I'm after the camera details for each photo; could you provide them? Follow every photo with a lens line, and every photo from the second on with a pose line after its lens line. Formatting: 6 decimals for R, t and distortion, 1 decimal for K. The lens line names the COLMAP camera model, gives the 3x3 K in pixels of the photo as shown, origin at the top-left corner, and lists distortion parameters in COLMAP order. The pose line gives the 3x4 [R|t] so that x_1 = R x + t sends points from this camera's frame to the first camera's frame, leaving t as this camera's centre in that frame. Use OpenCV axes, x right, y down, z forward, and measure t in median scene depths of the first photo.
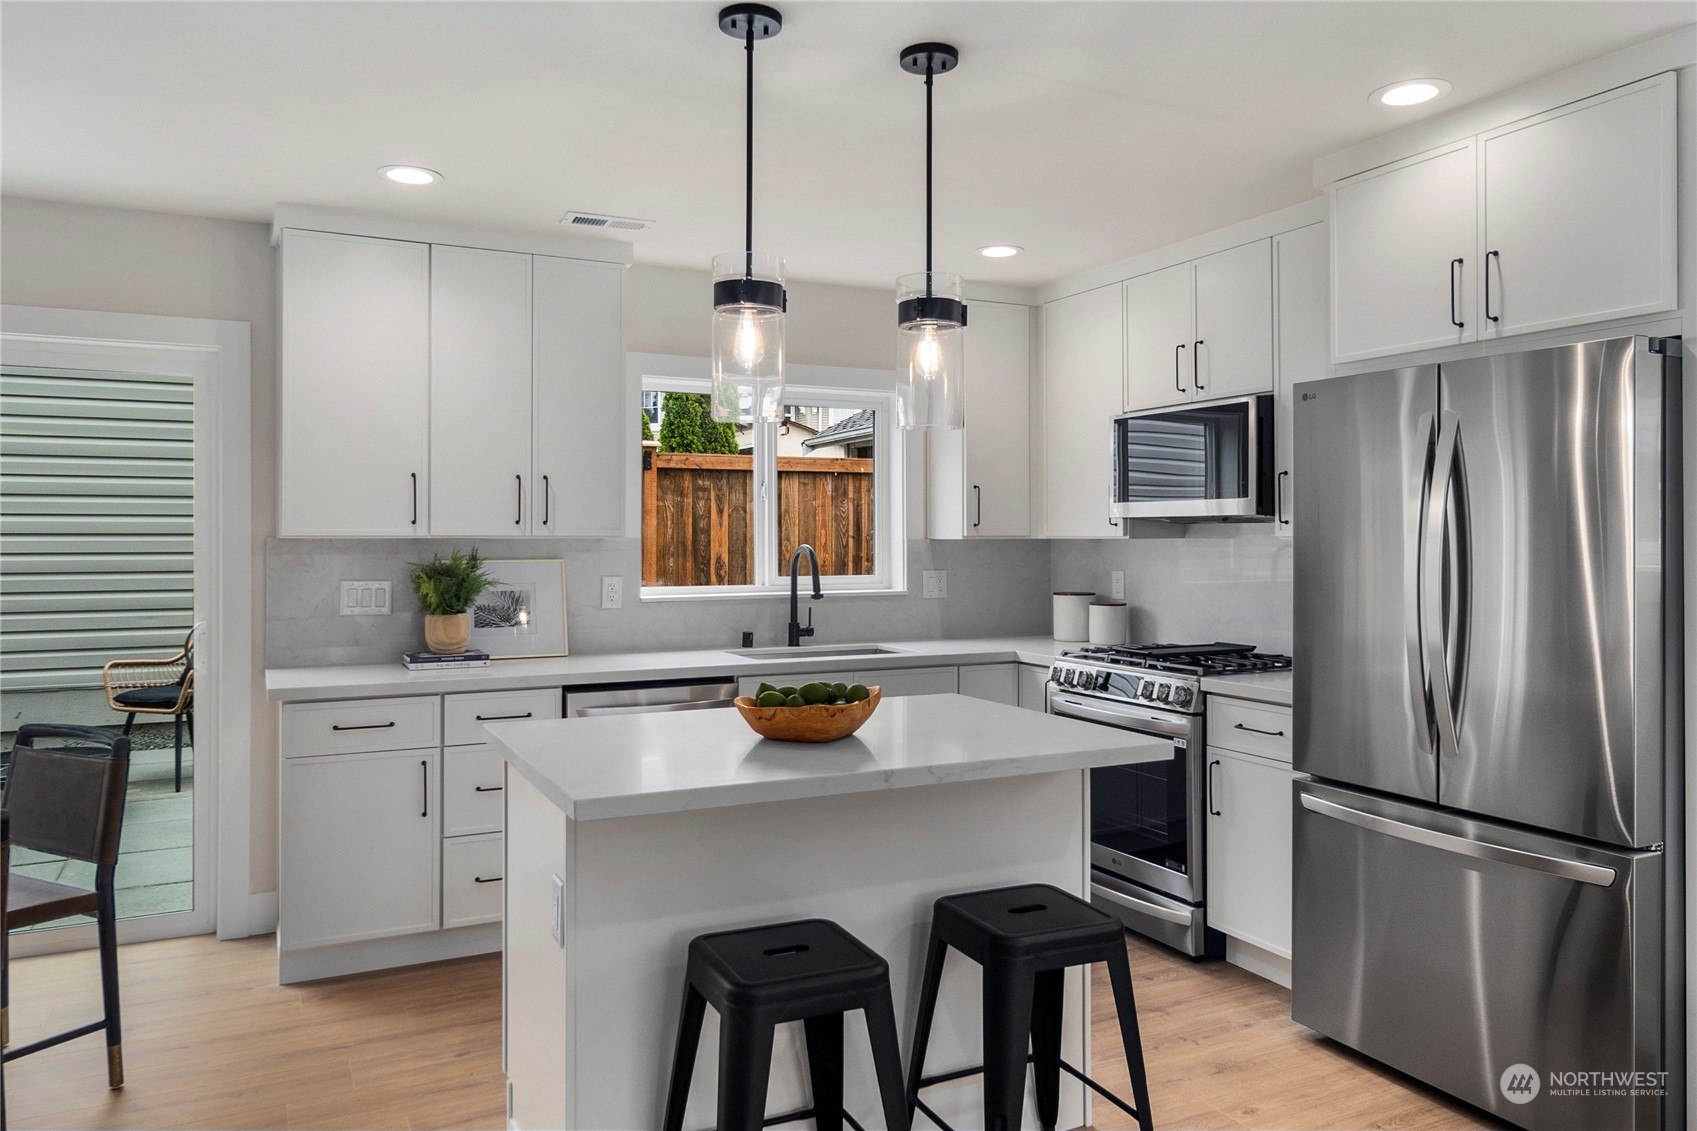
lens RADIAL K [[1193.3, 0, 847.1], [0, 1193.3, 536.0], [0, 0, 1]] dist [-0.002302, -0.002704]
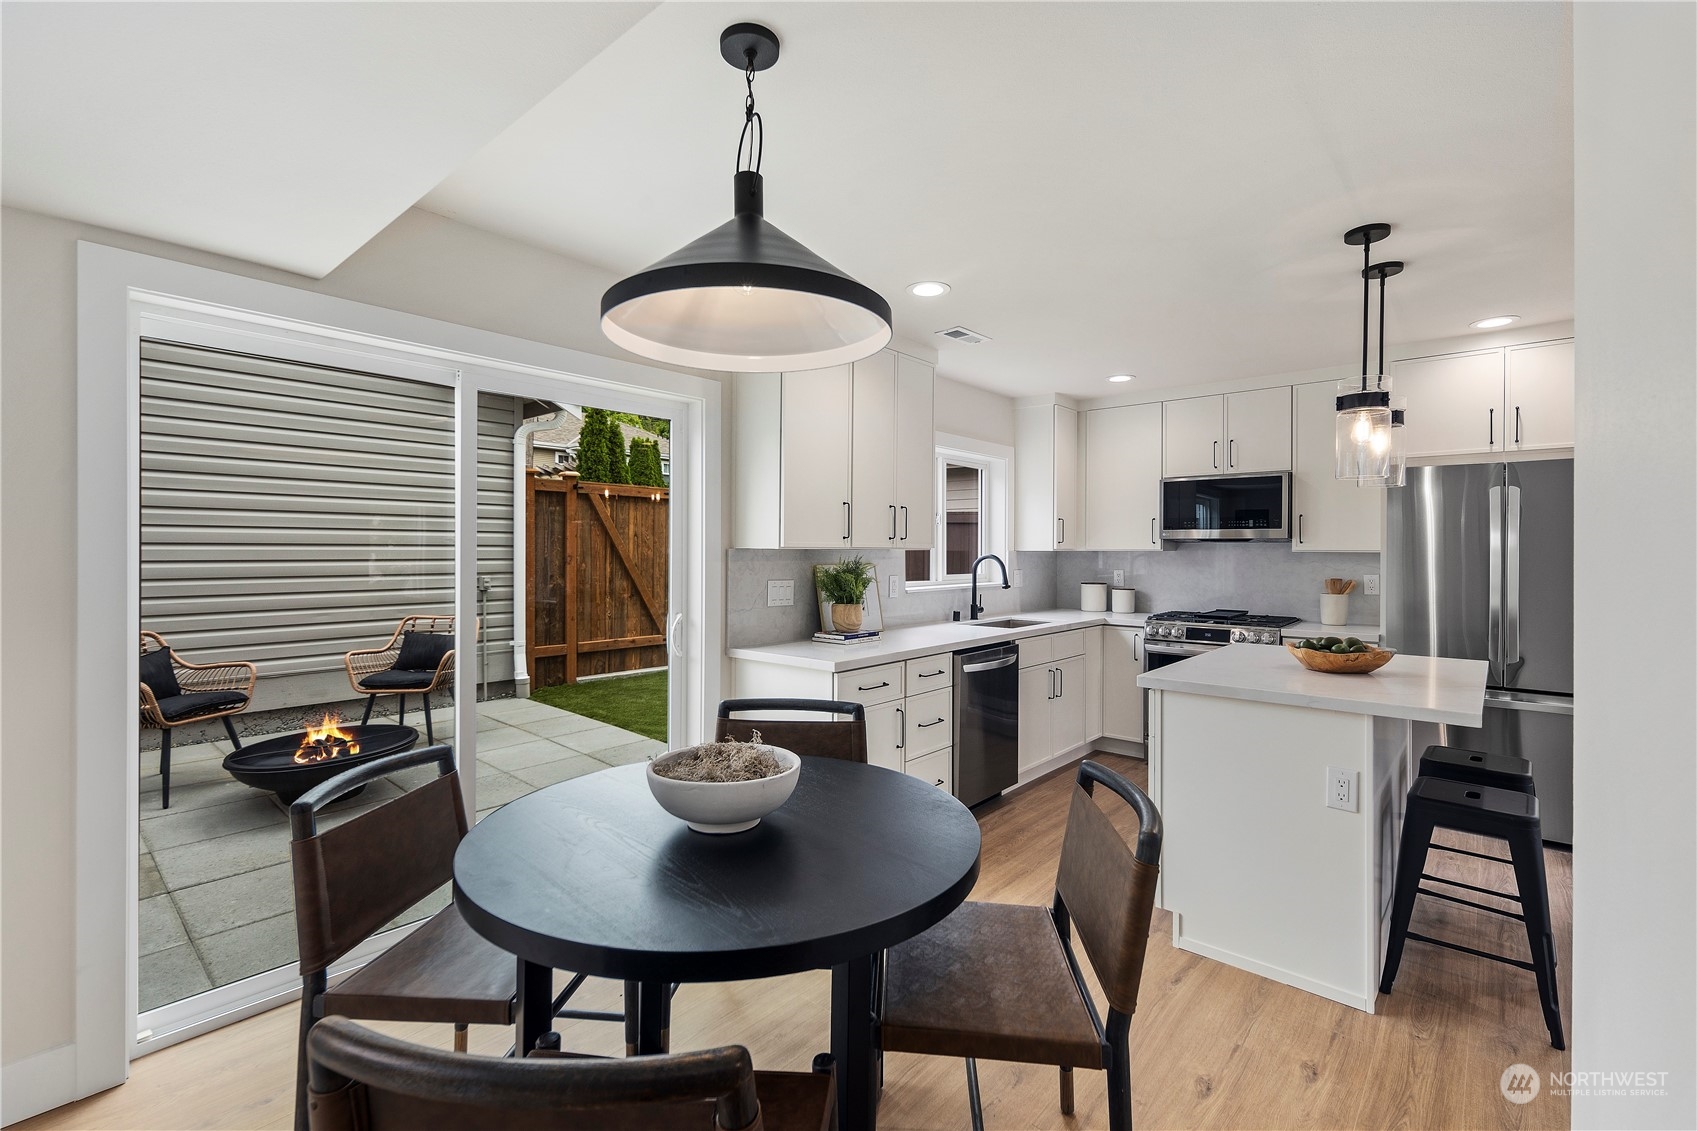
lens RADIAL K [[747.8, 0, 853.6], [0, 747.8, 545.8], [0, 0, 1]] dist [0.000503, -0.000732]
pose [[0.923966, 0.005626, 0.382433, -0.535987], [-0.004734, 0.999983, -0.003274, 0.000693], [-0.382445, 0.001215, 0.923977, 0.153600]]
